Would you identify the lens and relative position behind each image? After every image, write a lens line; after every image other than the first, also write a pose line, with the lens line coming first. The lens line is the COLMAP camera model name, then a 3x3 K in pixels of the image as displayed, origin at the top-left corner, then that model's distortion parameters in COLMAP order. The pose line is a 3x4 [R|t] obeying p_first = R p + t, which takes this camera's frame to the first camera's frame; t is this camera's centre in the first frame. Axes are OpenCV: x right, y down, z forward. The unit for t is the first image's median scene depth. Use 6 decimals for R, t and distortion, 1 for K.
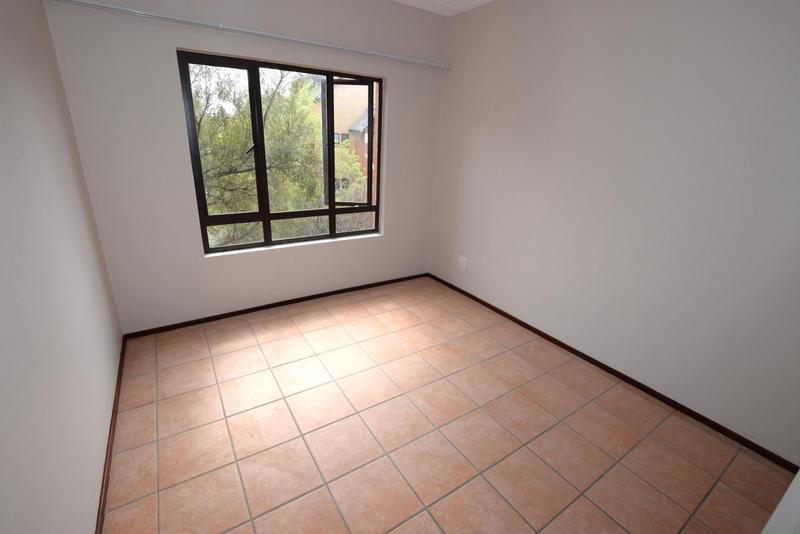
lens RADIAL K [[350.9, 0, 396.9], [0, 350.9, 267.0], [0, 0, 1]] dist [-0.033436, 0.001114]
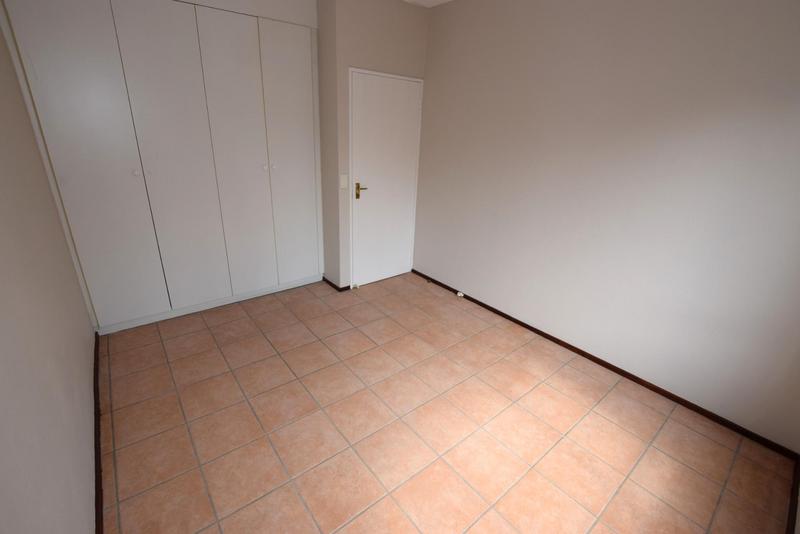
lens RADIAL K [[350.9, 0, 397.3], [0, 350.9, 267.6], [0, 0, 1]] dist [-0.033436, 0.001114]
pose [[-0.991003, -0.036634, -0.128727, 0.145646], [-0.113203, 0.742530, 0.660177, -0.488869], [0.071399, 0.668810, -0.739997, 1.278680]]
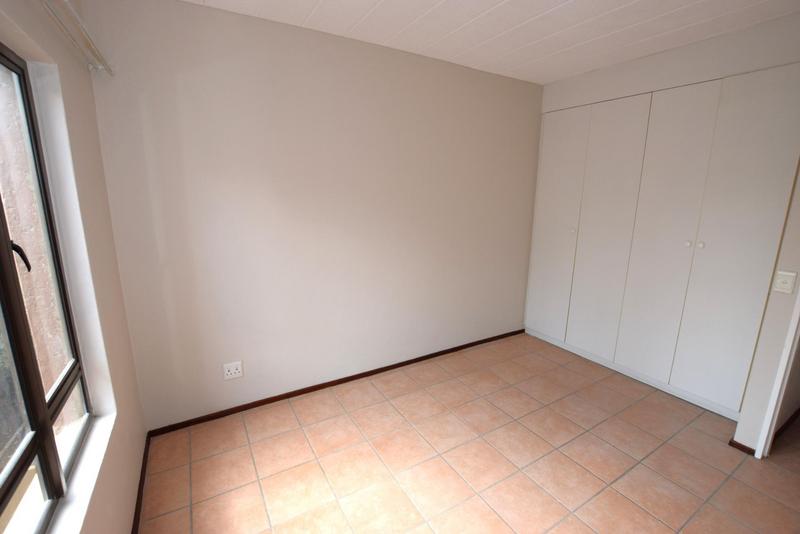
lens RADIAL K [[350.9, 0, 393.9], [0, 350.9, 266.0], [0, 0, 1]] dist [-0.033436, 0.001114]
pose [[0.047689, -0.248588, 0.967435, -0.593219], [0.340925, 0.914426, 0.218162, -0.352496], [-0.938880, 0.319419, 0.128358, 0.818819]]
